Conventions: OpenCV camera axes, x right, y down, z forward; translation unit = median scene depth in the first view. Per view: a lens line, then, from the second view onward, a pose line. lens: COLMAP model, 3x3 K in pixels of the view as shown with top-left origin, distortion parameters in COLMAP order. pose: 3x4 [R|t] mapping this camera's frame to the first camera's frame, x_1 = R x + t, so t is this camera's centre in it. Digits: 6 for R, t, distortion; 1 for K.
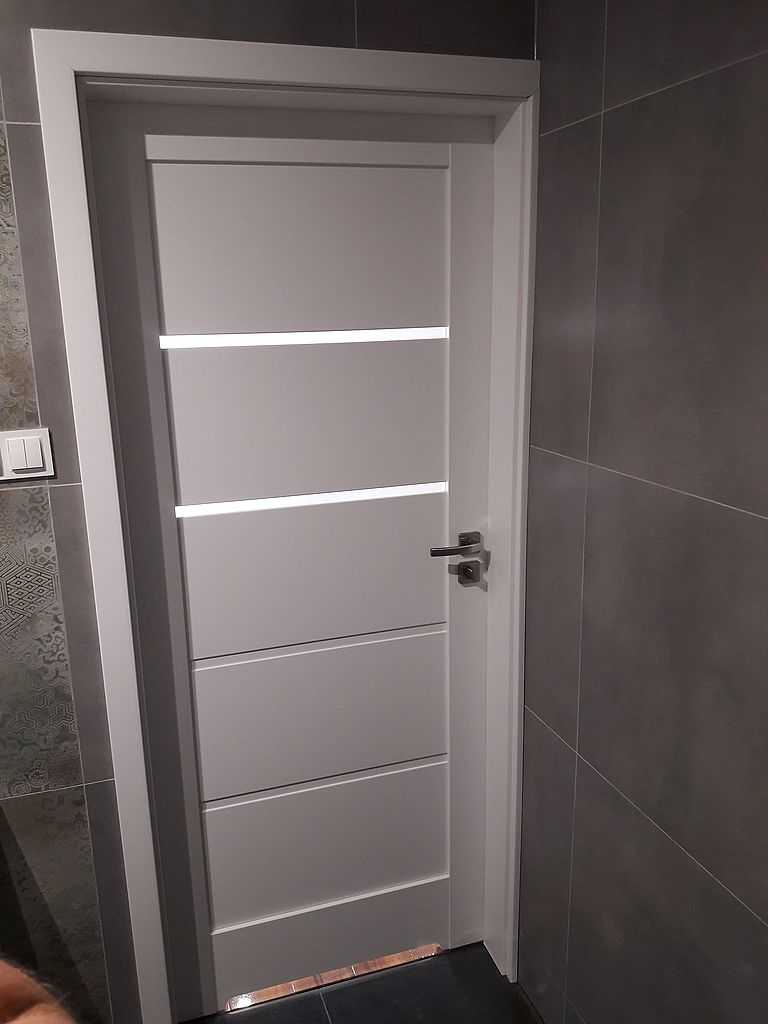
lens RADIAL K [[836.9, 0, 381.7], [0, 836.9, 514.1], [0, 0, 1]] dist [0.010190, -0.023593]
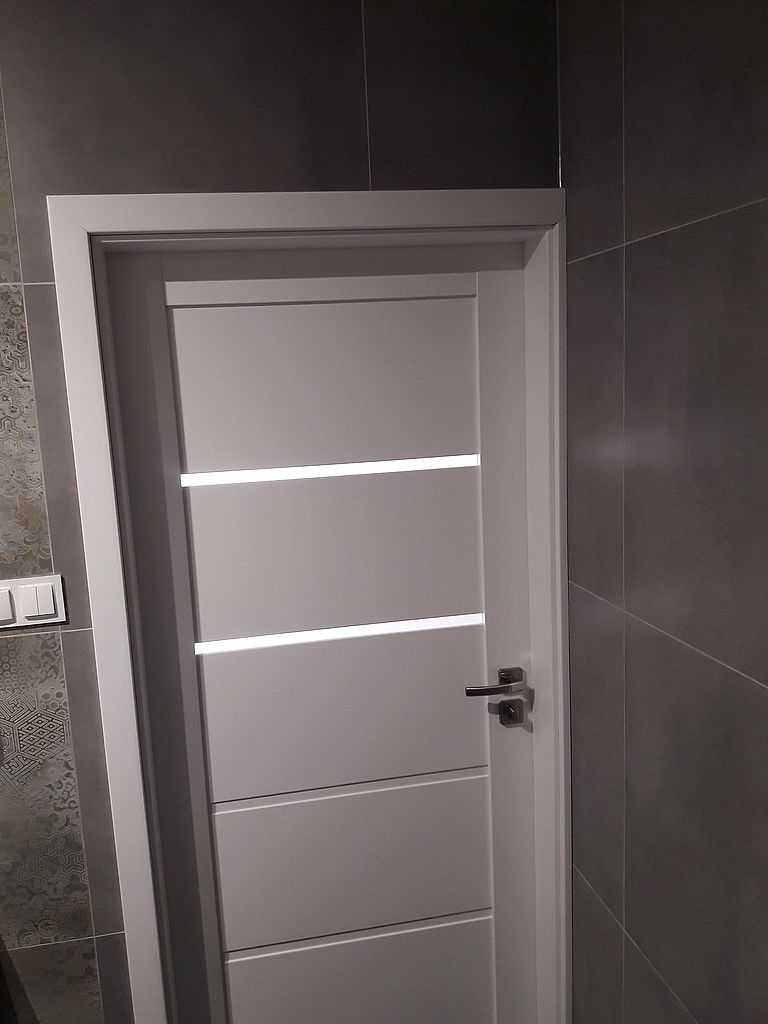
lens RADIAL K [[836.9, 0, 379.1], [0, 836.9, 508.0], [0, 0, 1]] dist [0.010190, -0.023593]
pose [[0.990909, -0.003901, -0.134479, 0.102121], [-0.007386, 0.996494, -0.083333, -0.091974], [0.134332, 0.083569, 0.987406, 0.053312]]
